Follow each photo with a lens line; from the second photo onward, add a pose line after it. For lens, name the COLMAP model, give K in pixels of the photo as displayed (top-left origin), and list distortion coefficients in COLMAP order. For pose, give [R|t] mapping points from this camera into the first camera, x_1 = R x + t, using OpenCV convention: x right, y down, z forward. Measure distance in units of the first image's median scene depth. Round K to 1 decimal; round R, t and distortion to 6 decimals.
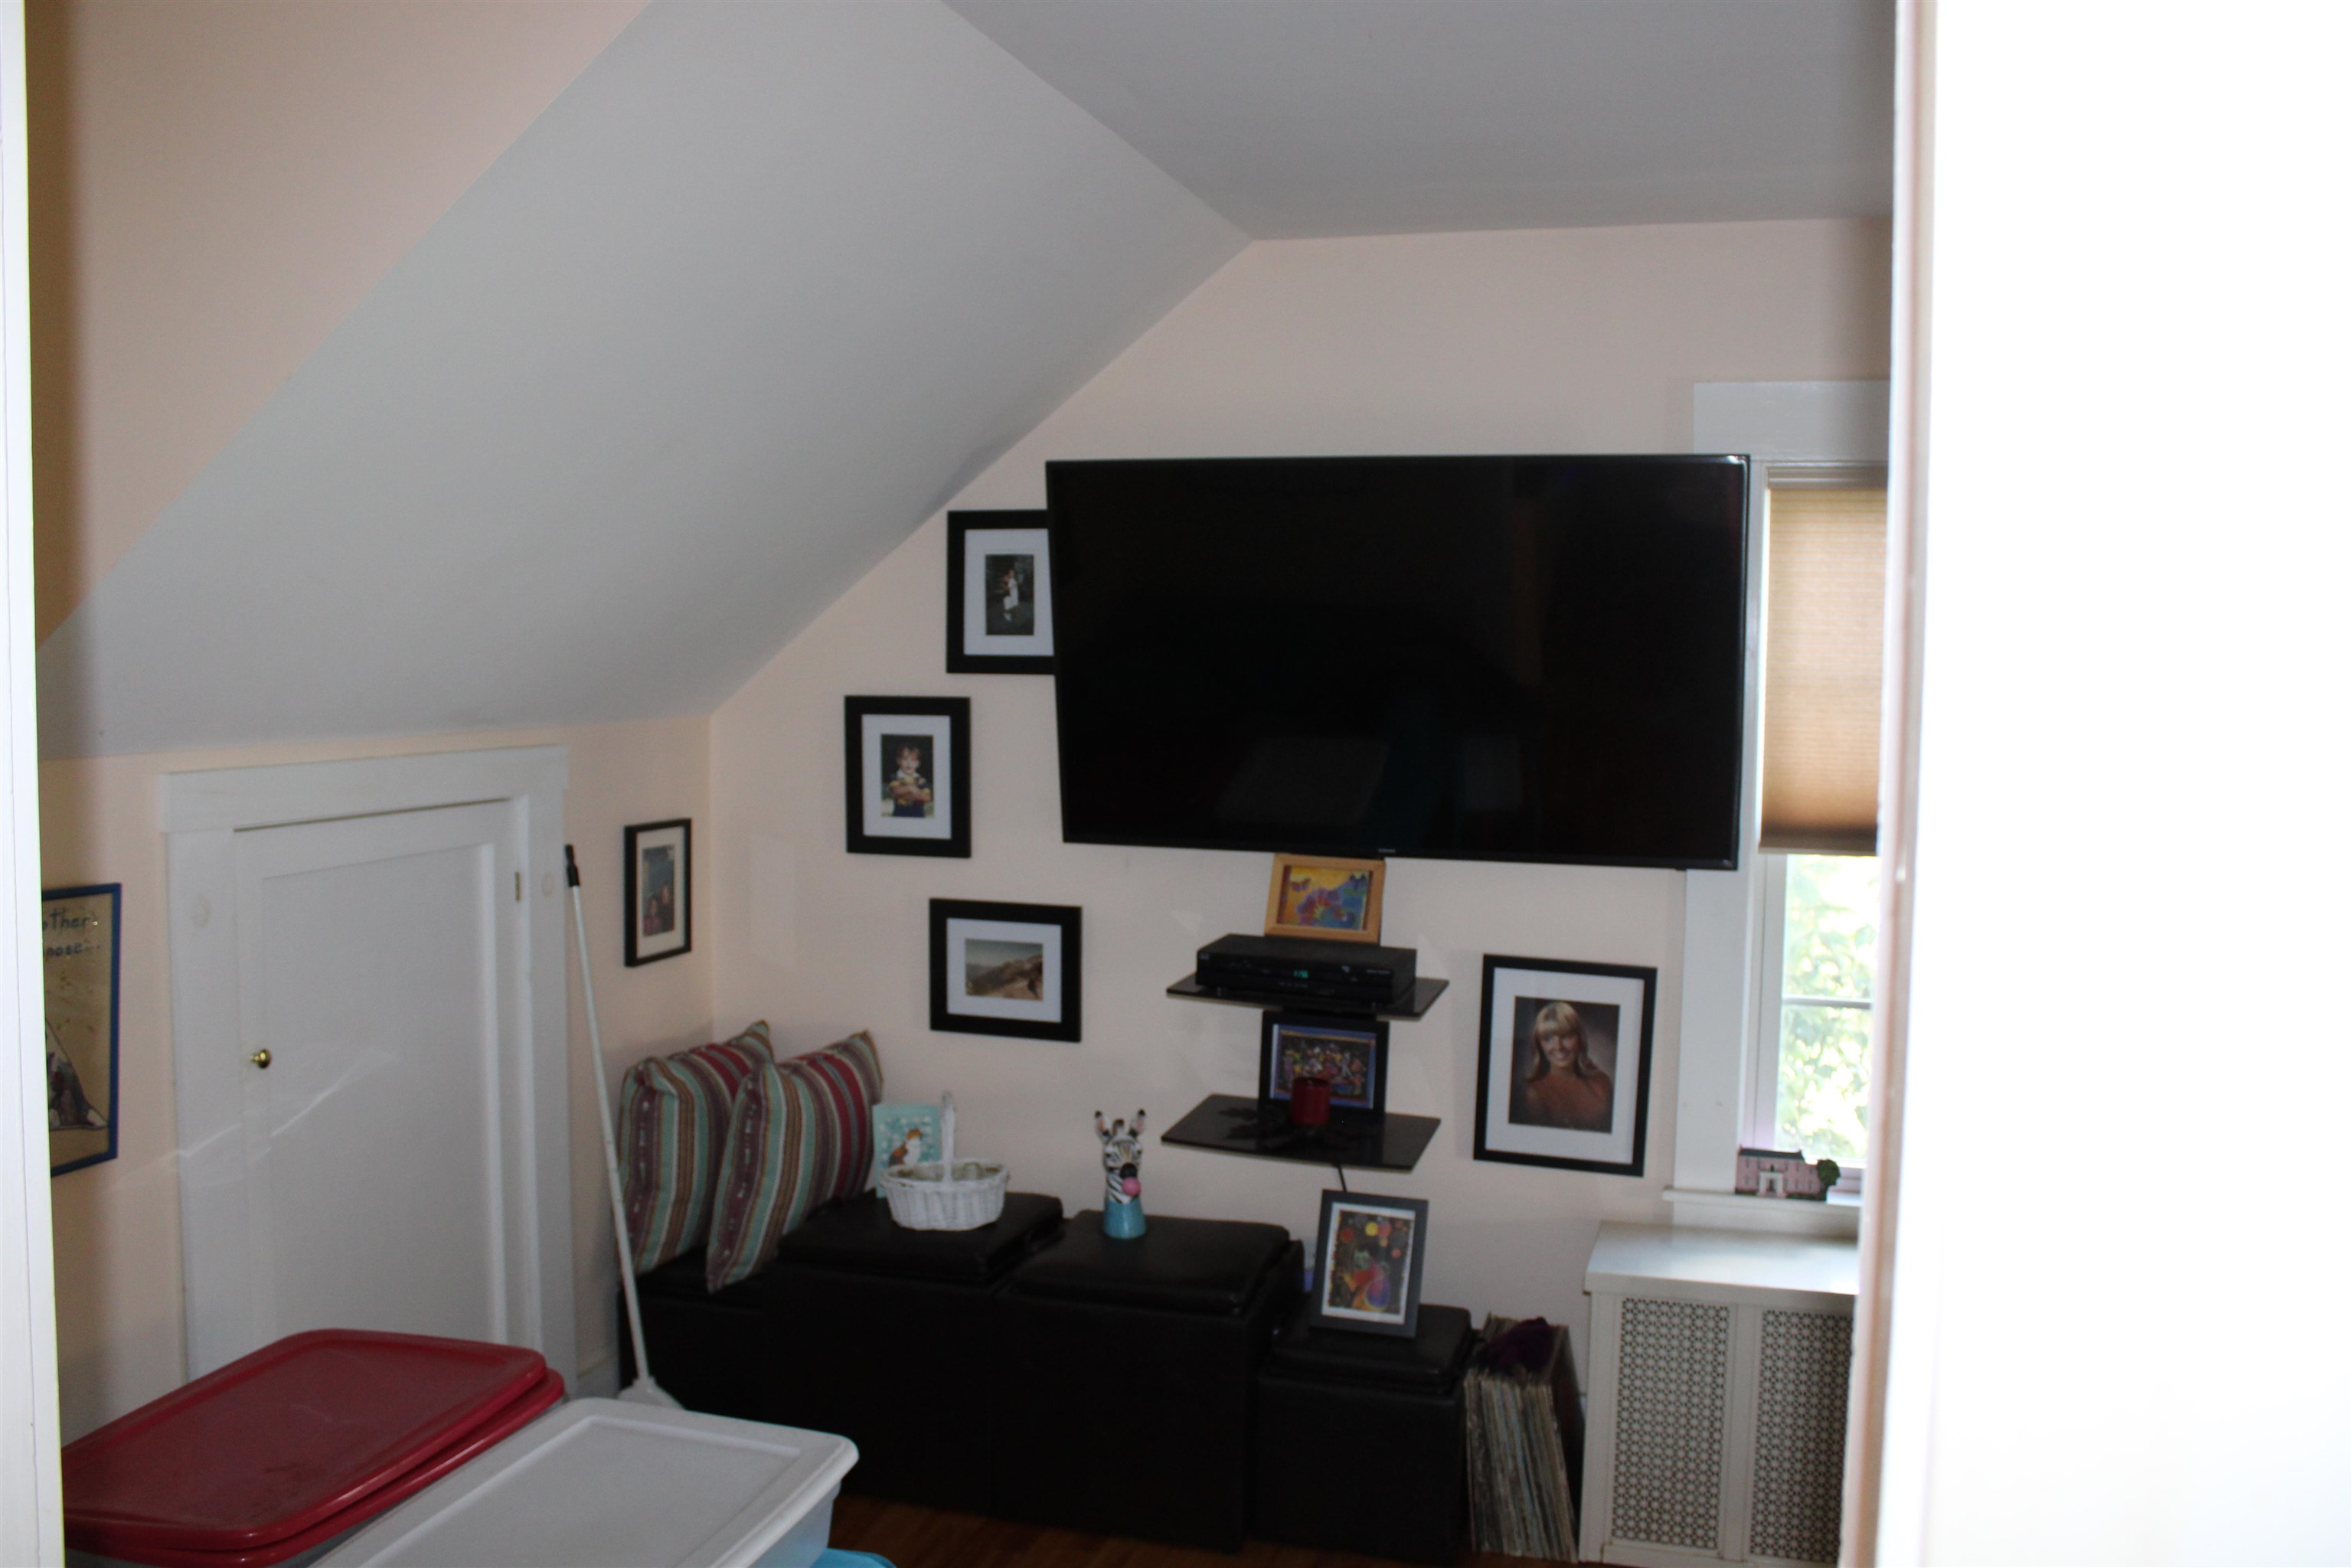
lens RADIAL K [[1987.2, 0, 1166.7], [0, 1987.2, 784.9], [0, 0, 1]] dist [-0.167454, 0.146838]
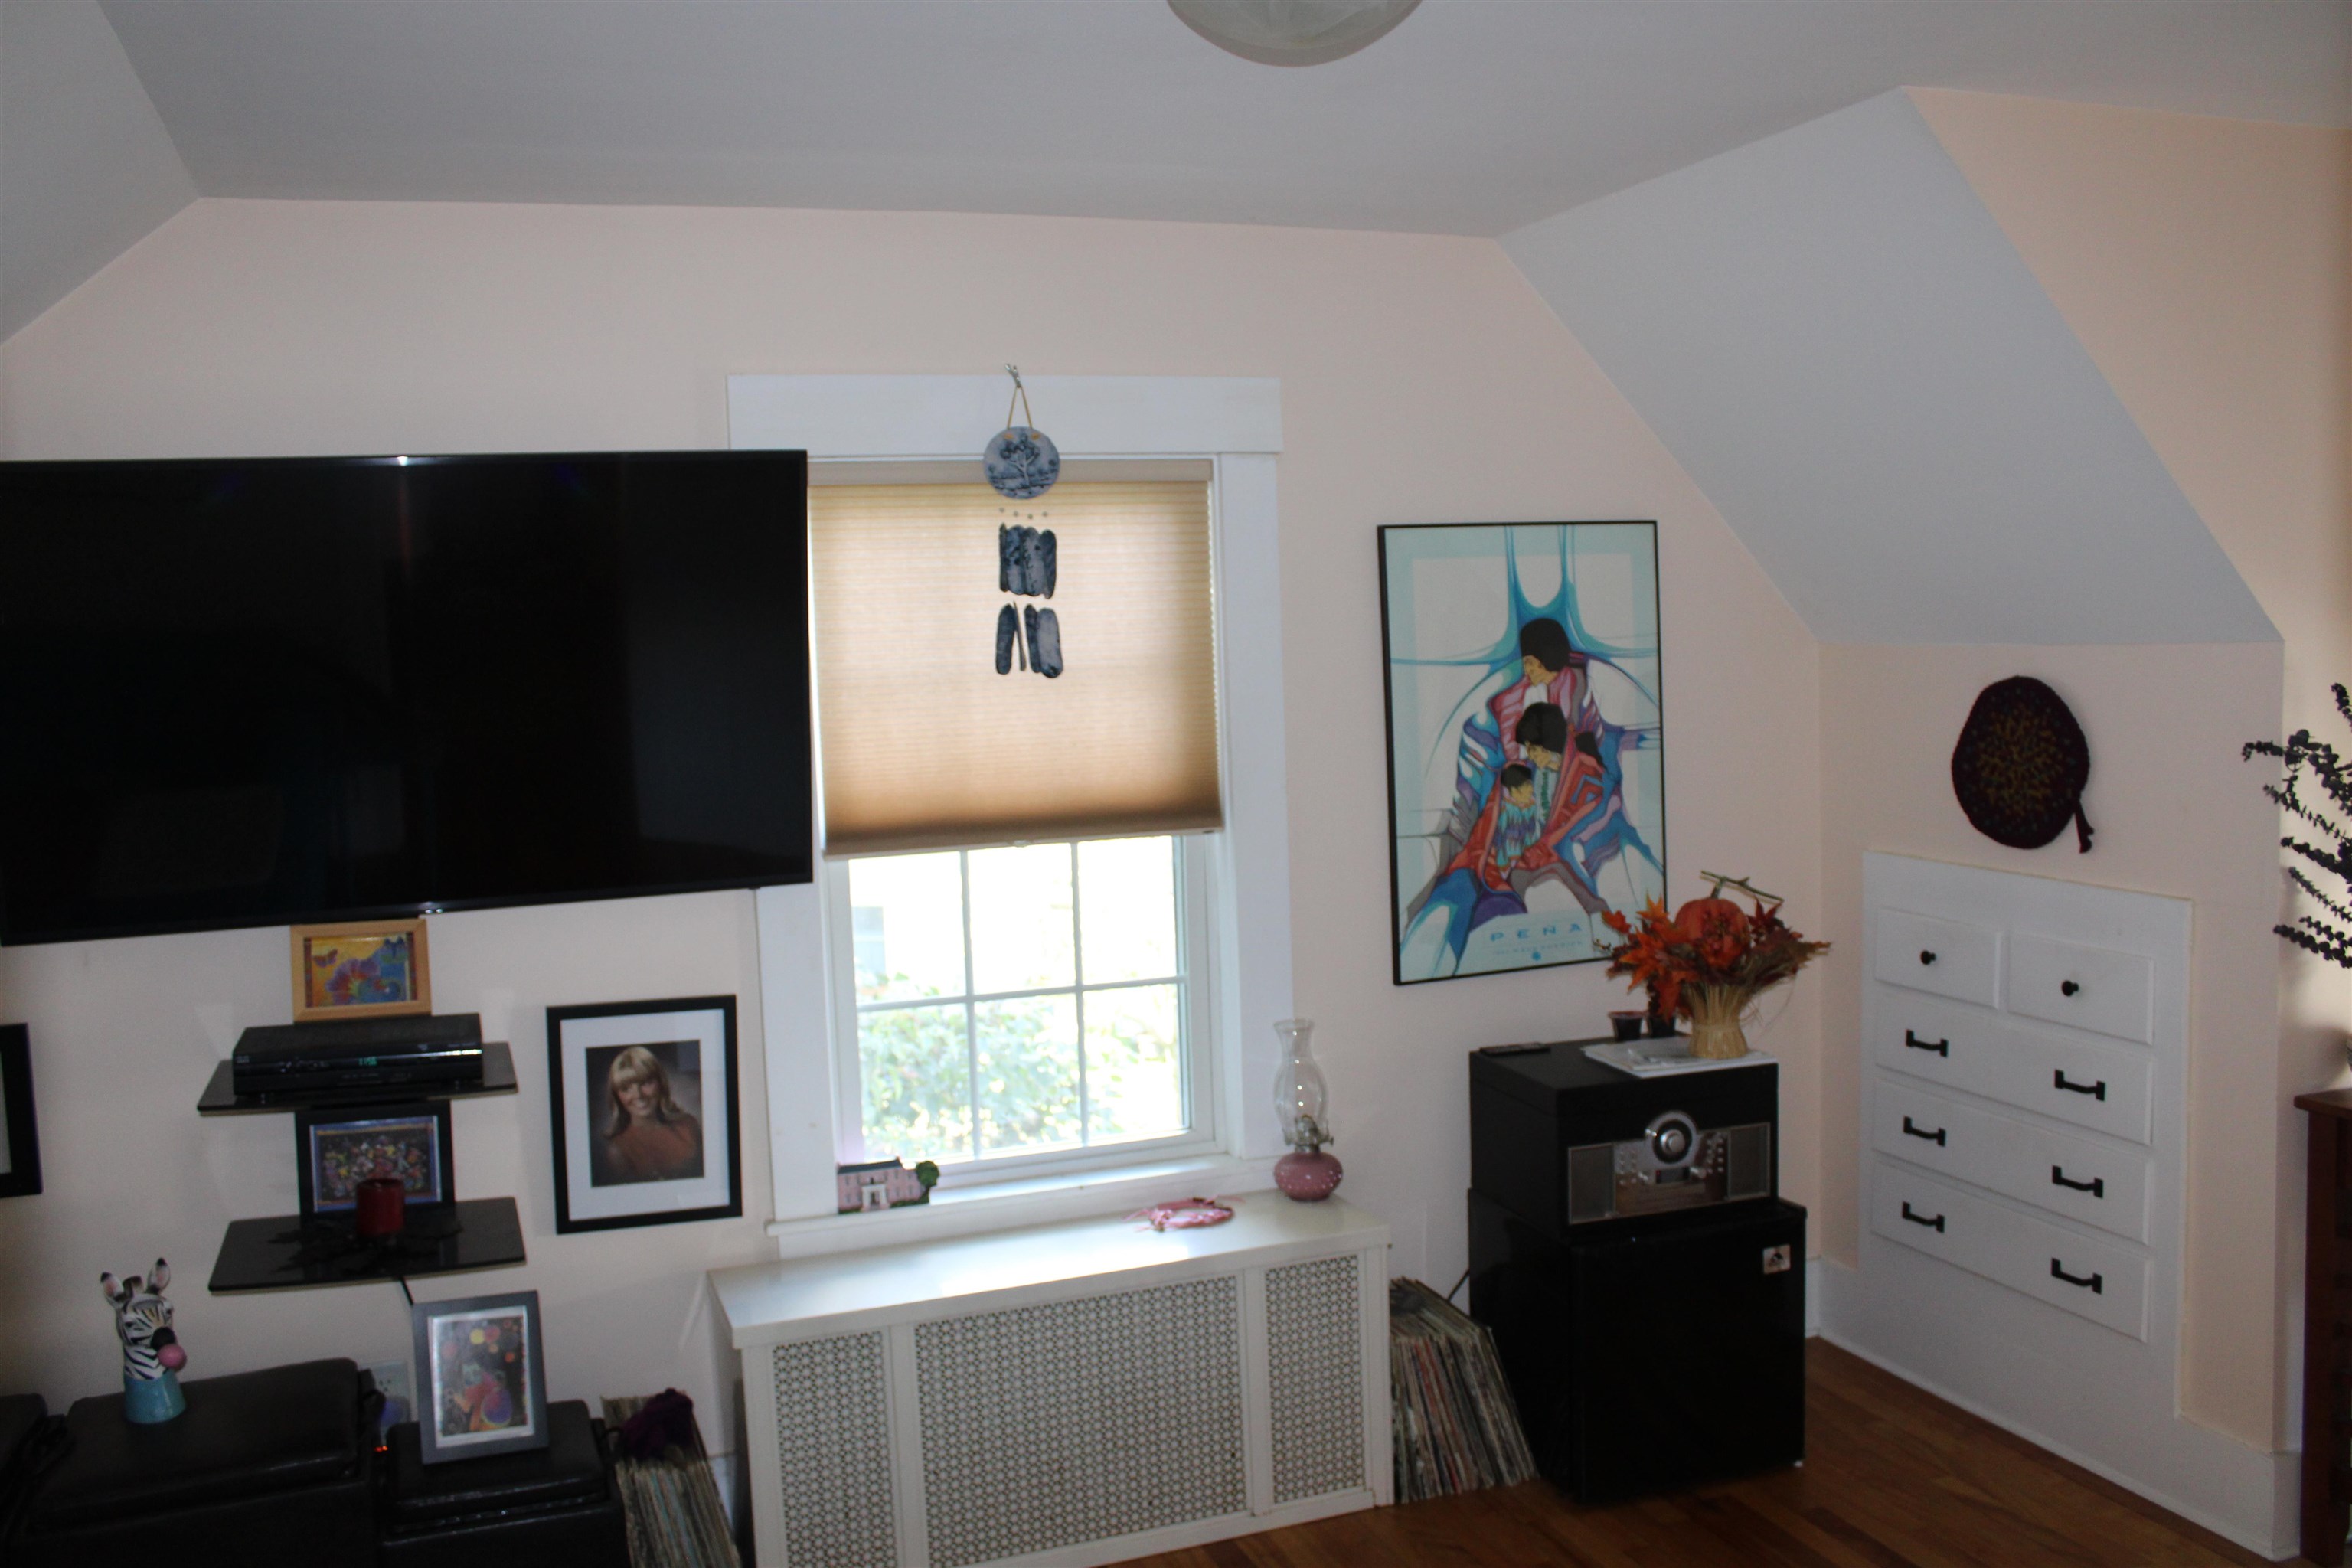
lens RADIAL K [[1987.2, 0, 1172.9], [0, 1987.2, 778.3], [0, 0, 1]] dist [-0.167454, 0.146838]
pose [[0.782161, -0.088657, 0.616736, -0.157323], [0.090679, 0.995484, 0.028101, -0.017581], [-0.616442, 0.033946, 0.786668, 0.121554]]
